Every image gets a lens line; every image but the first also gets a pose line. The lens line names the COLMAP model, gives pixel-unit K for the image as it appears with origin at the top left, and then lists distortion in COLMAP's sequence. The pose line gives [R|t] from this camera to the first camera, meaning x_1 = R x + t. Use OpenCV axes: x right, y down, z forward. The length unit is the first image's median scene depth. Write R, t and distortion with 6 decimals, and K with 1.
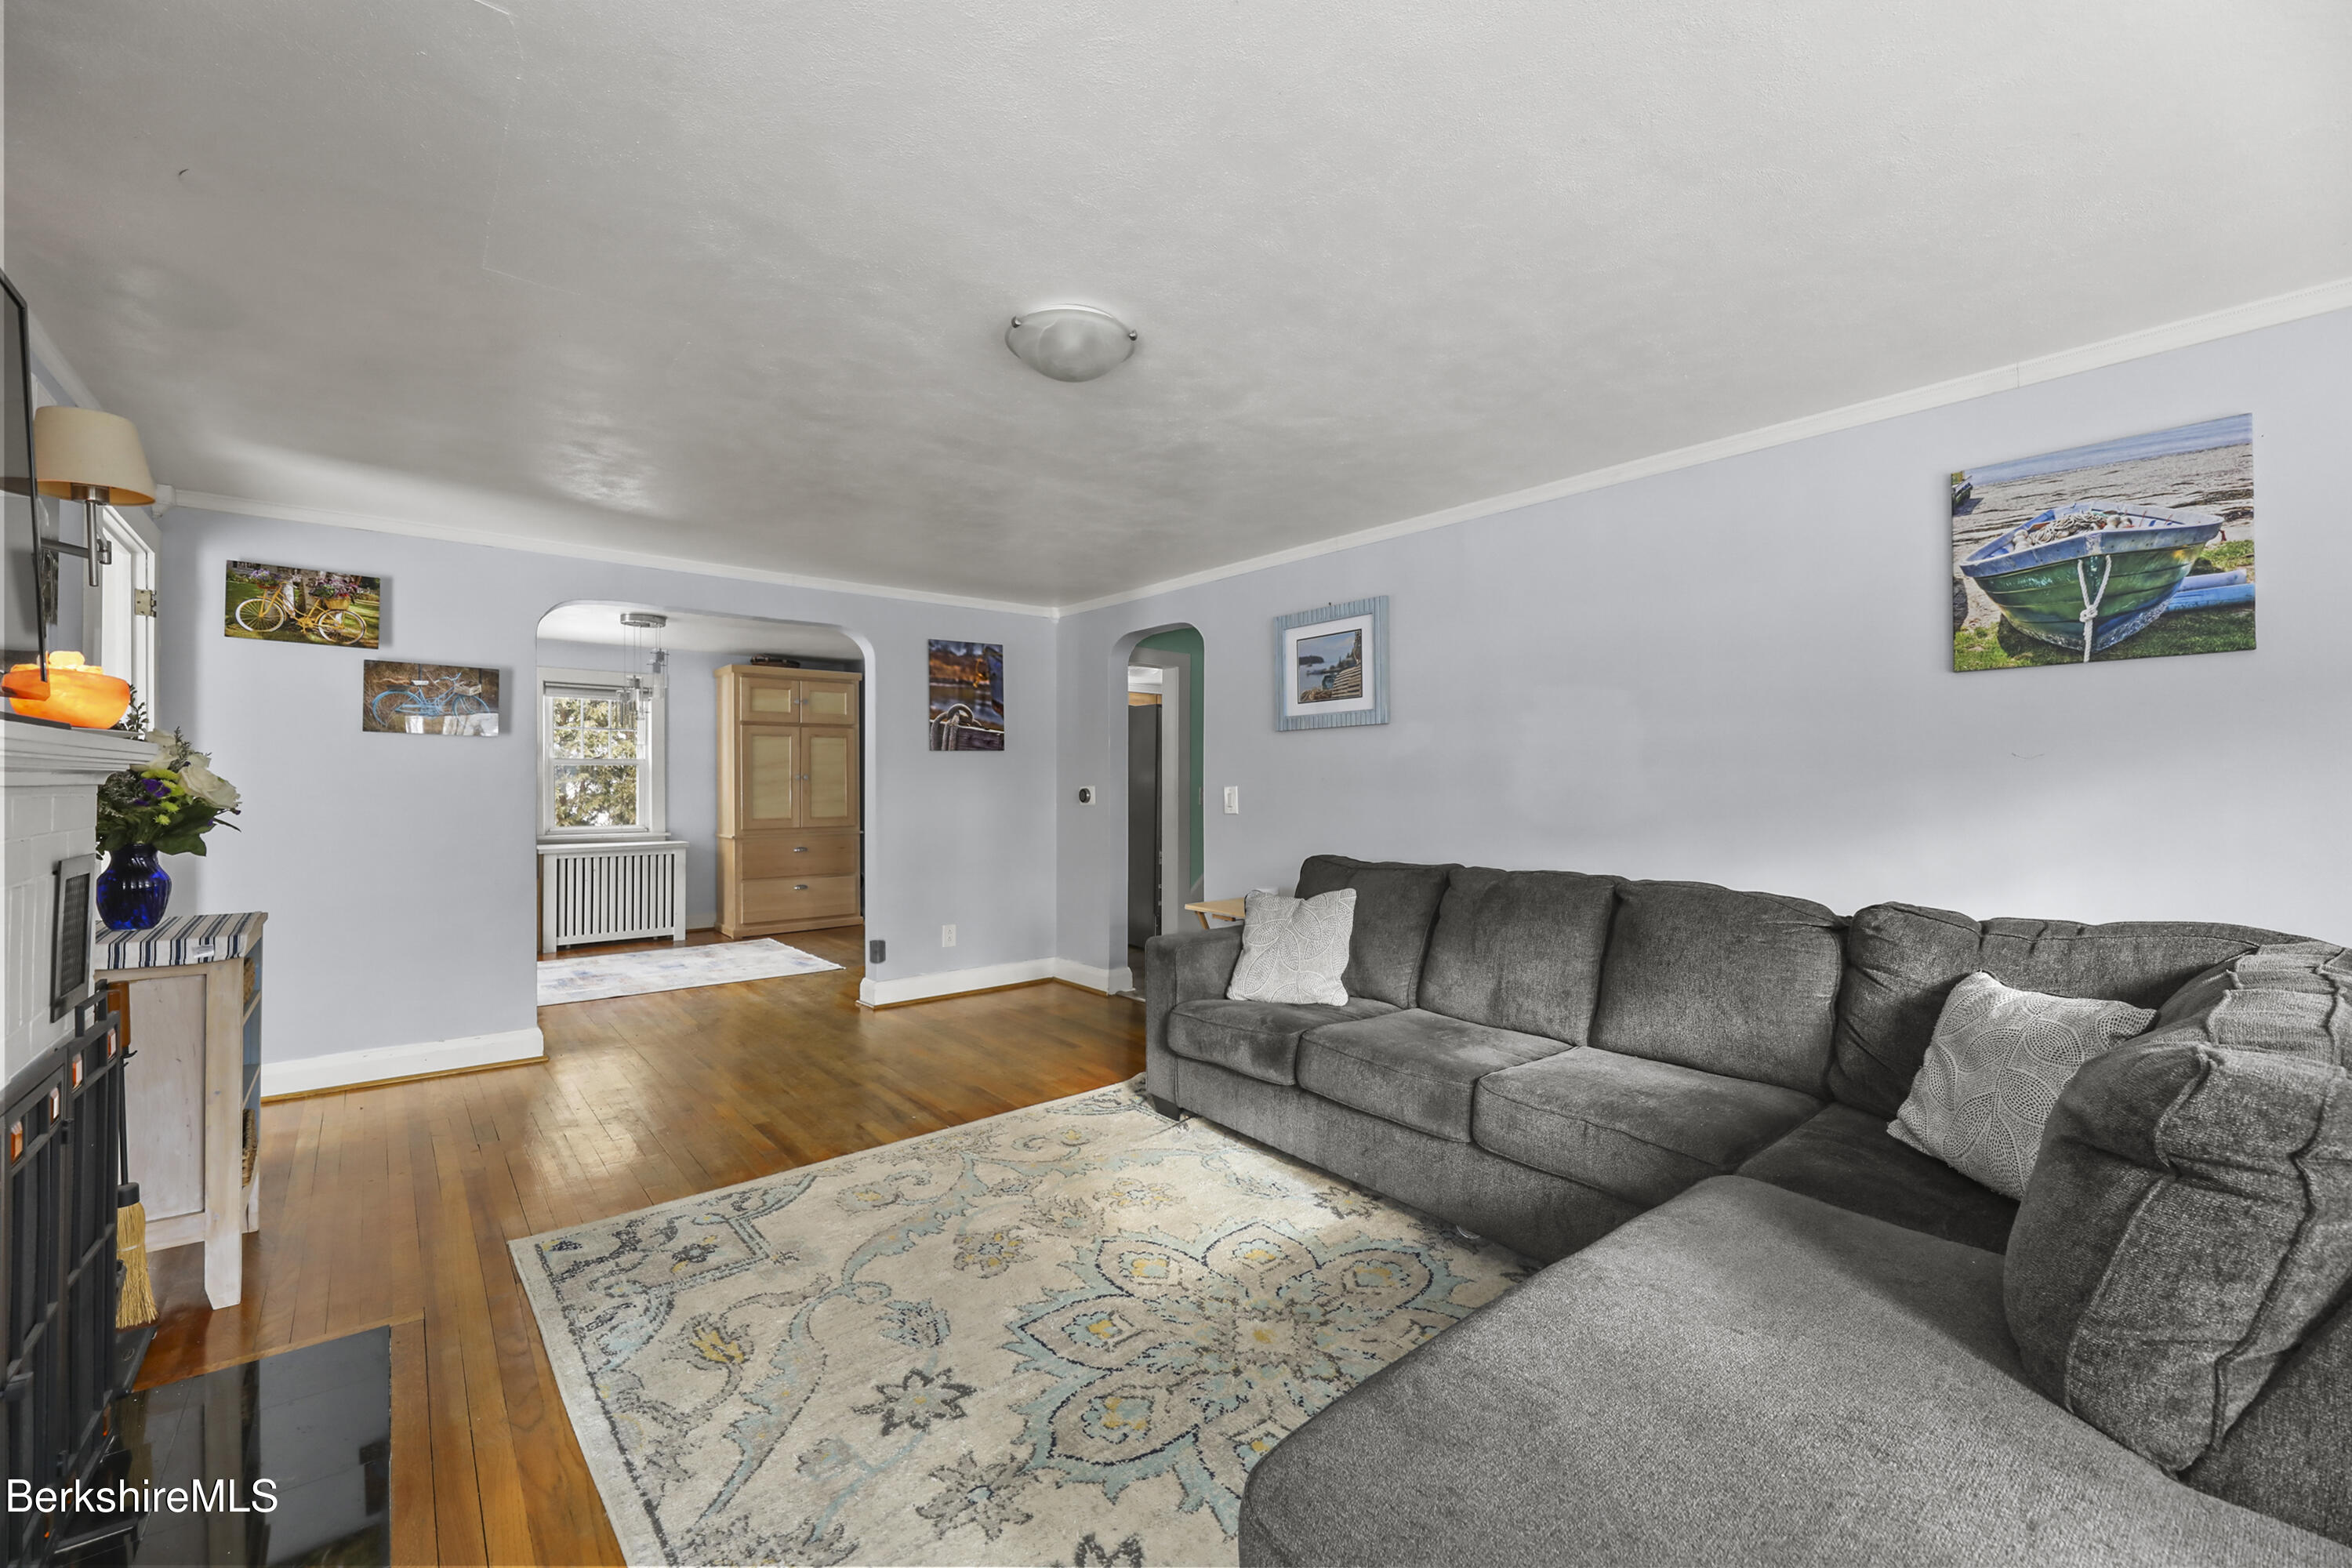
lens RADIAL K [[986.1, 0, 1176.0], [0, 986.1, 784.0], [0, 0, 1]] dist [0.010419, -0.000410]
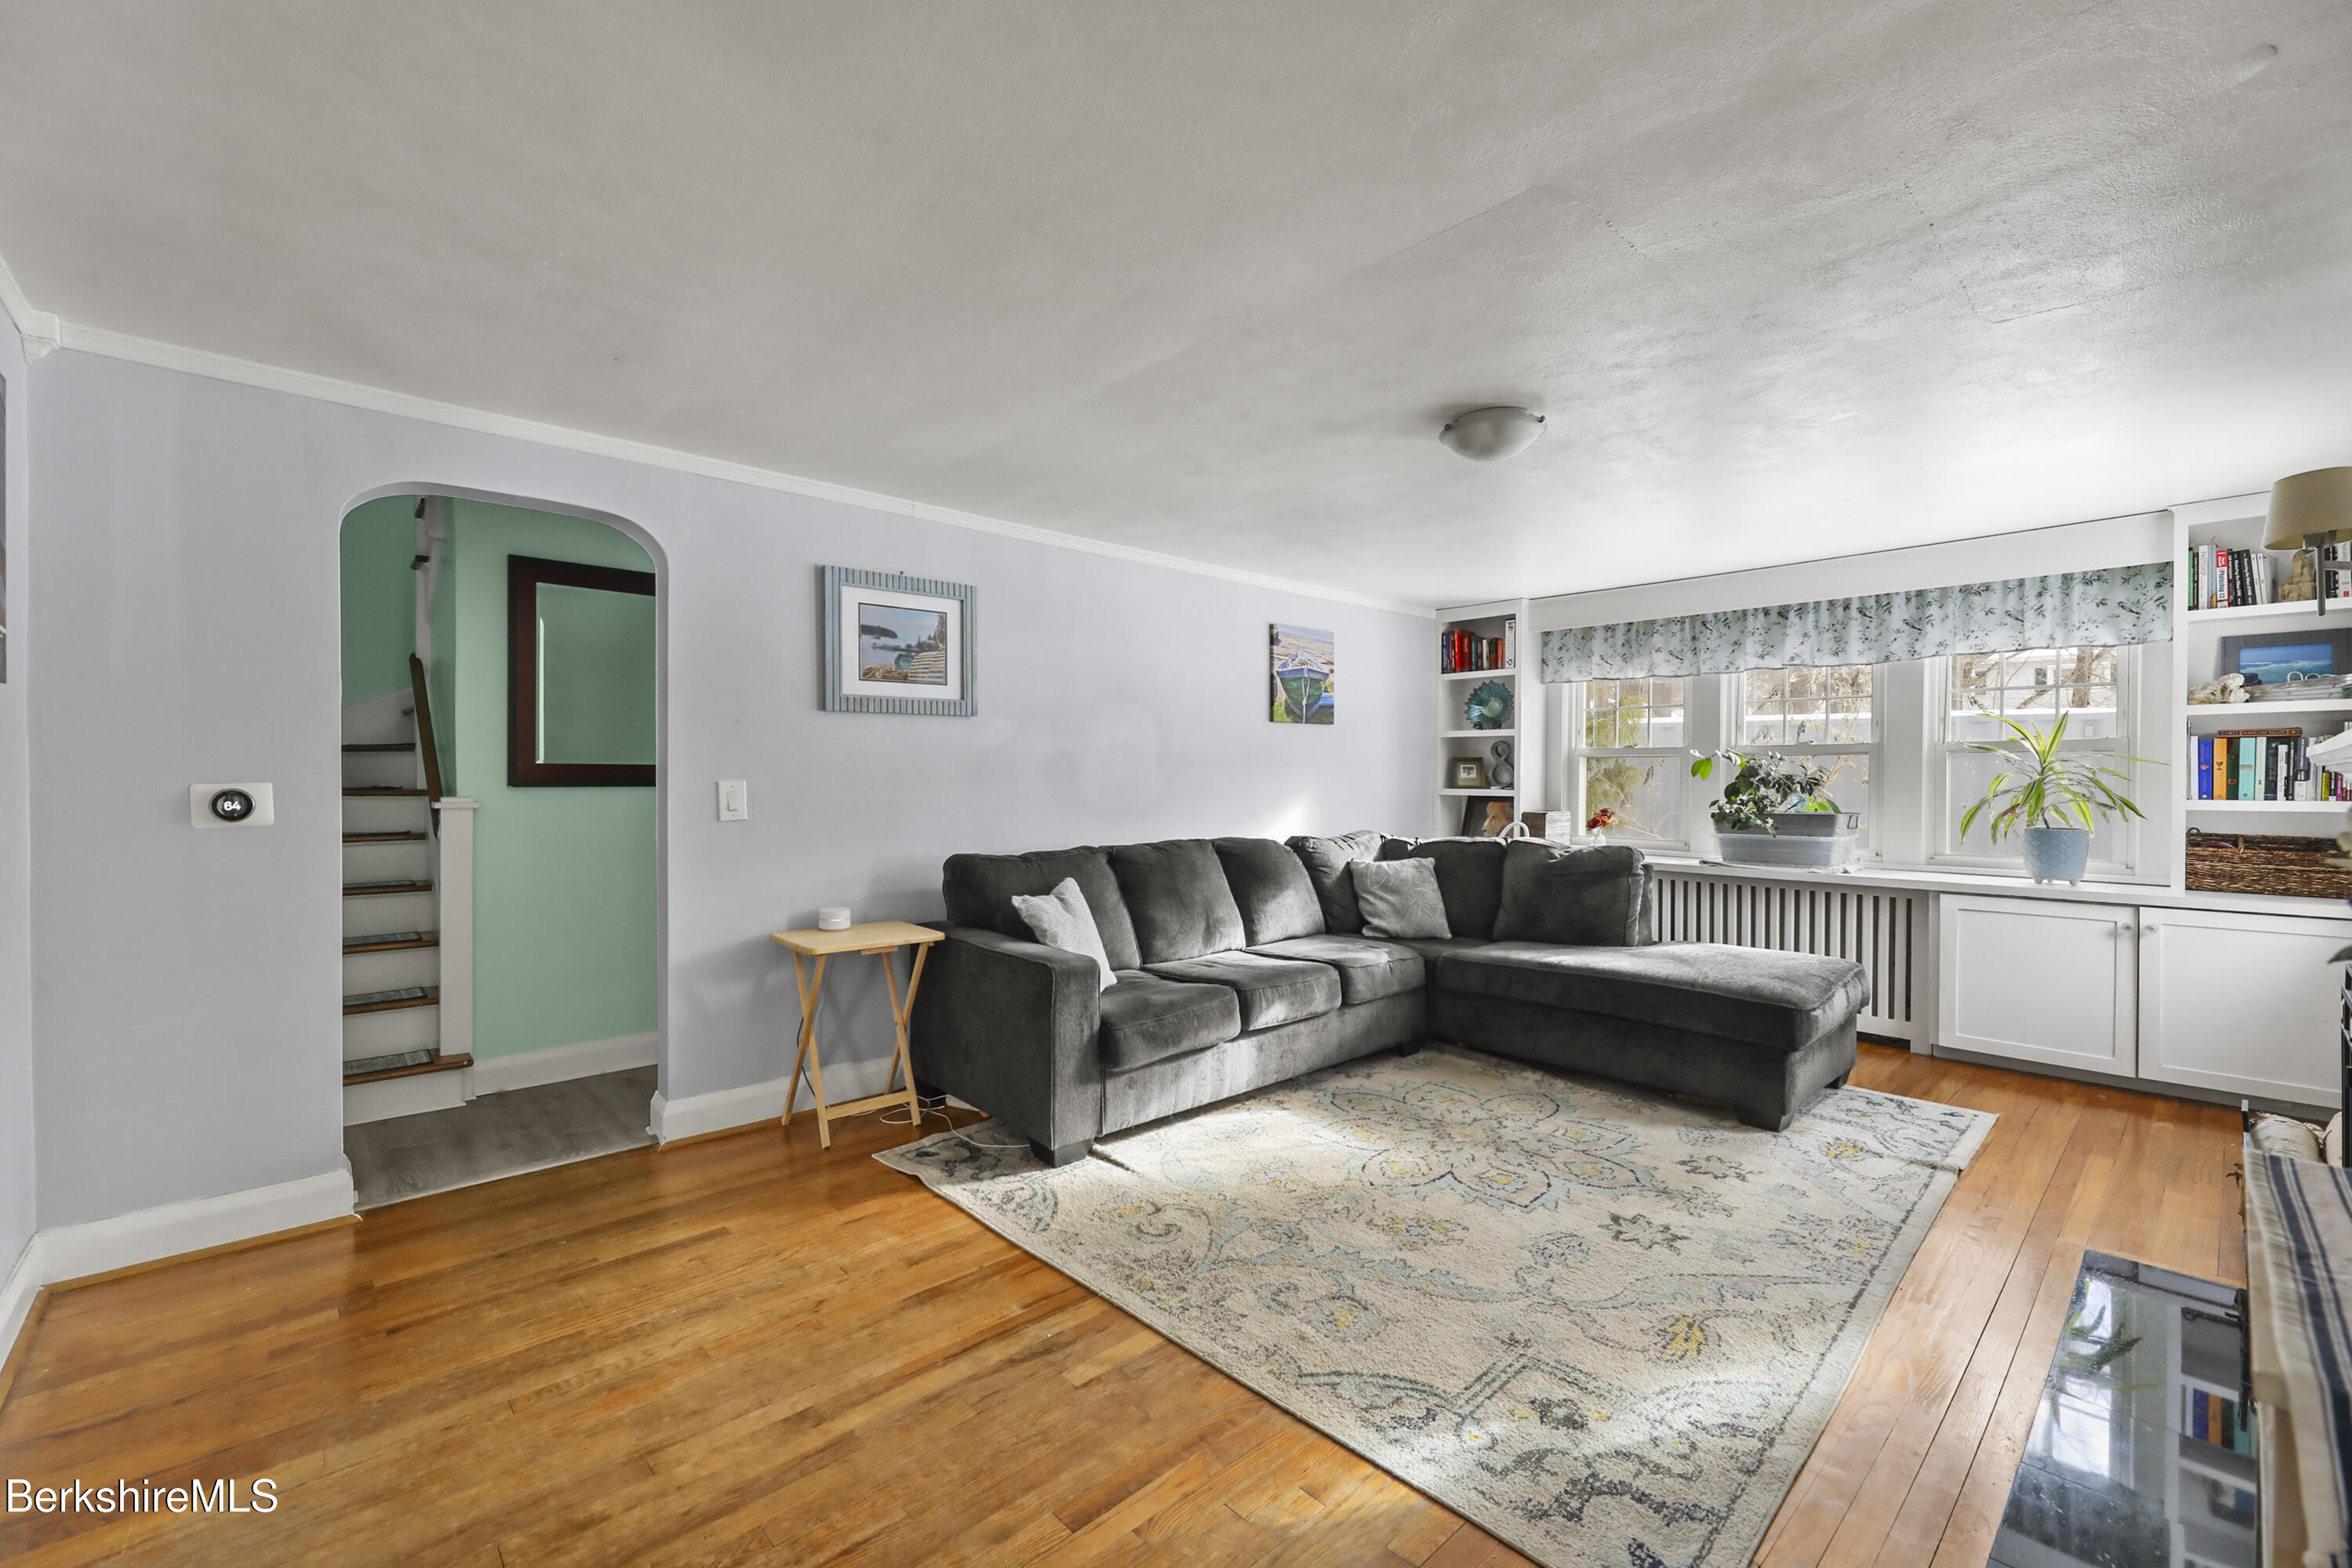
lens RADIAL K [[966.3, 0, 1176.0], [0, 966.3, 784.0], [0, 0, 1]] dist [0.000552, -0.000027]
pose [[-0.069510, -0.008834, 0.997542, -1.104143], [0.000921, 0.999960, 0.008920, -0.002540], [-0.997581, 0.001538, -0.069499, 1.248545]]
